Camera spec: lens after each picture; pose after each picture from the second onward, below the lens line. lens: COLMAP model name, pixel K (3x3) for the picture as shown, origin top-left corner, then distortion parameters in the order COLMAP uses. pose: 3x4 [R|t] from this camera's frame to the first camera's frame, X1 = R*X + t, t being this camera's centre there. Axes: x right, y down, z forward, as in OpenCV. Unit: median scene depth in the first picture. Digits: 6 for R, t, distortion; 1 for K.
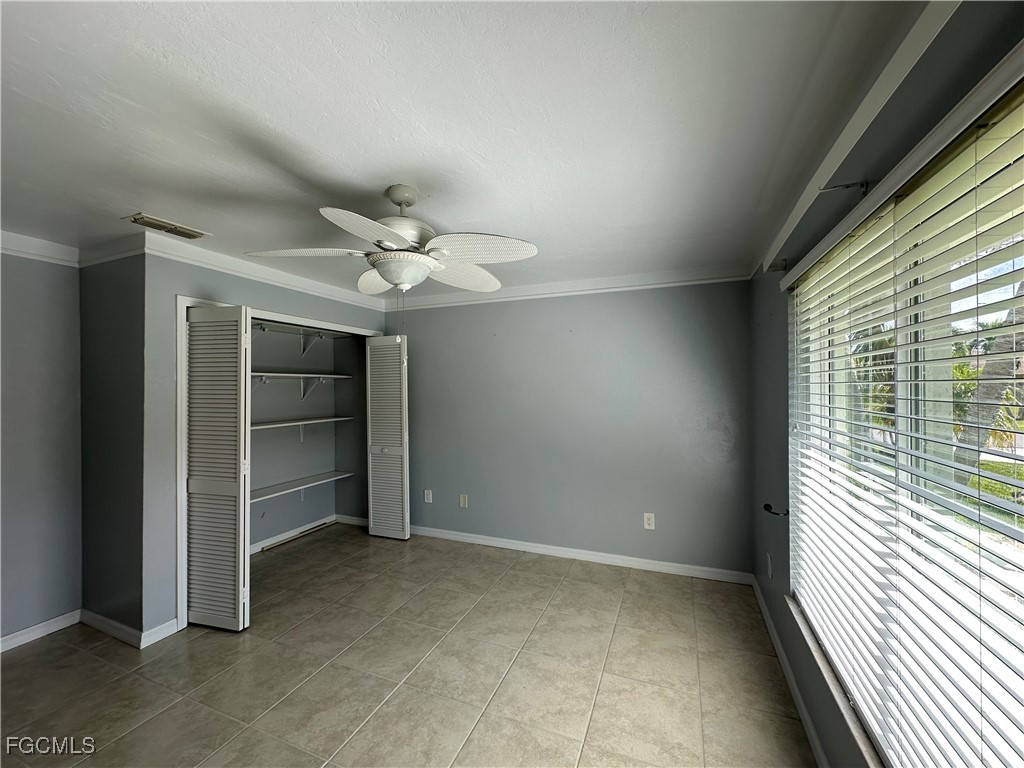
lens RADIAL K [[407.3, 0, 512.0], [0, 407.3, 384.0], [0, 0, 1]] dist [-0.004579, -0.000060]
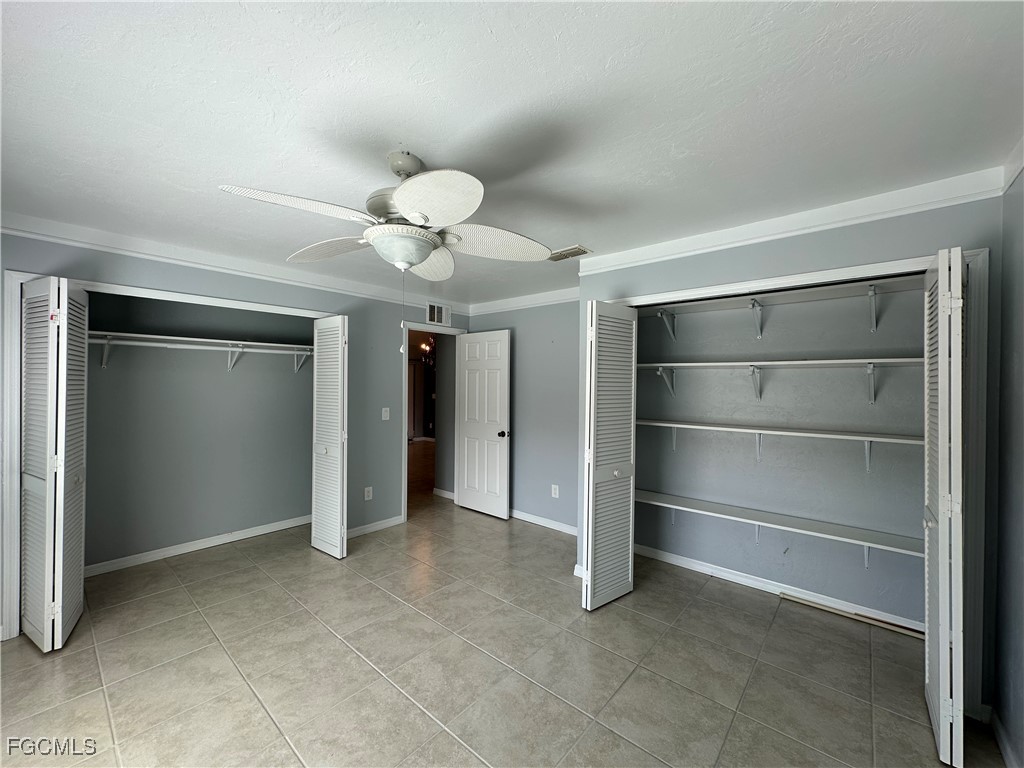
lens RADIAL K [[407.3, 0, 512.0], [0, 407.3, 384.0], [0, 0, 1]] dist [-0.004579, -0.000060]
pose [[-0.314795, 0.003283, -0.949154, 0.392605], [-0.002103, 0.999989, 0.004157, 0.017927], [0.949157, 0.003305, -0.314784, 1.143821]]
